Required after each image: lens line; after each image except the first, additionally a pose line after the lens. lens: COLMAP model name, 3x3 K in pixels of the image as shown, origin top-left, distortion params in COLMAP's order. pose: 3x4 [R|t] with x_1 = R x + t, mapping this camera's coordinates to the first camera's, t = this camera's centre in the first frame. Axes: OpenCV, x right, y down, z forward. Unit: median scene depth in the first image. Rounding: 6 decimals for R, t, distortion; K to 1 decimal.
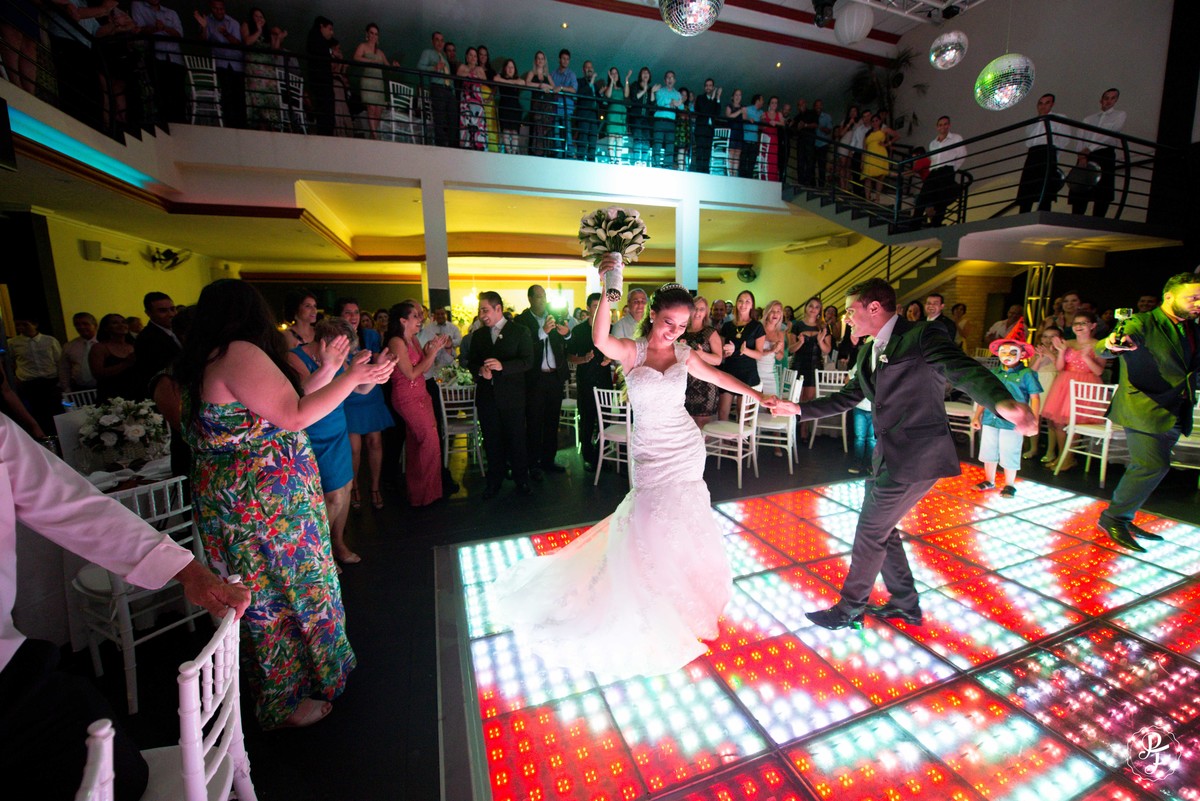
lens RADIAL K [[474.2, 0, 601.9], [0, 474.2, 398.7], [0, 0, 1]] dist [-0.013785, -0.002444]
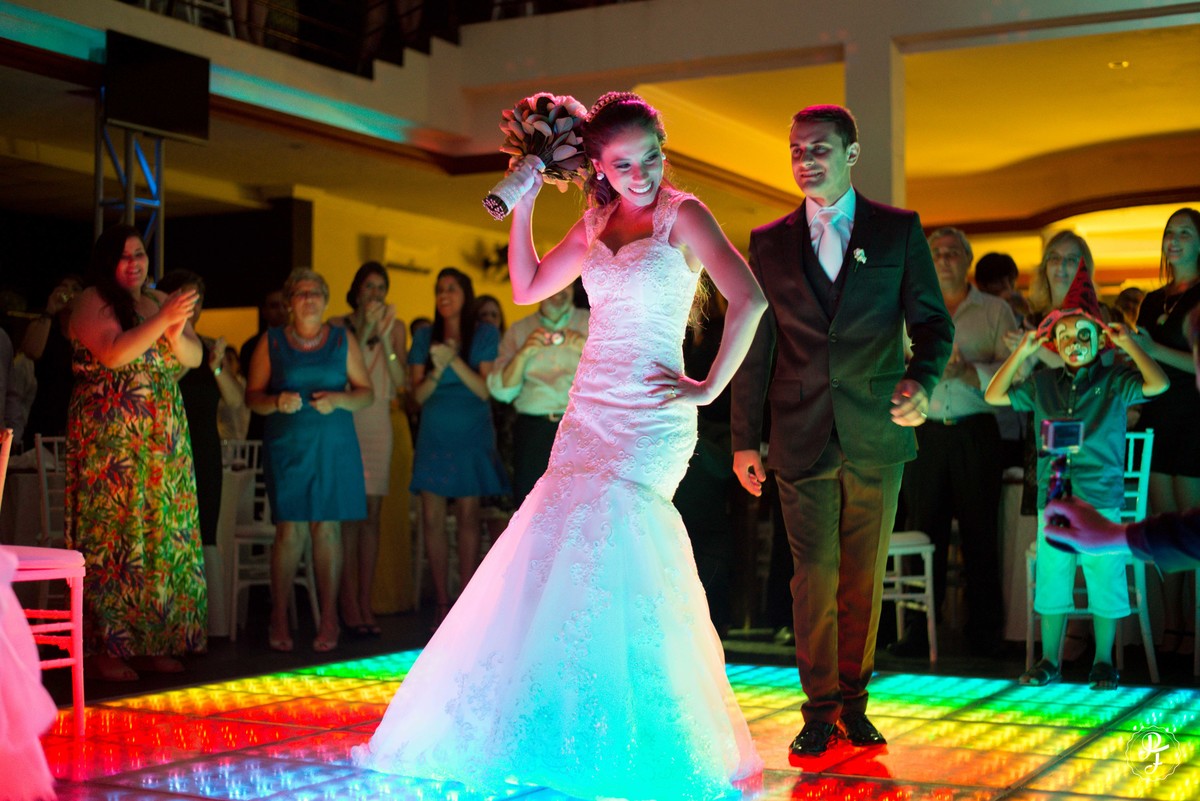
lens RADIAL K [[1721.7, 0, 599.8], [0, 1721.7, 400.6], [0, 0, 1]] dist [-0.009036, 0.000000]
pose [[0.664317, -0.015089, -0.747298, 1.081451], [-0.136241, 0.980603, -0.140913, 0.202120], [0.734929, 0.195424, 0.649376, -0.251684]]
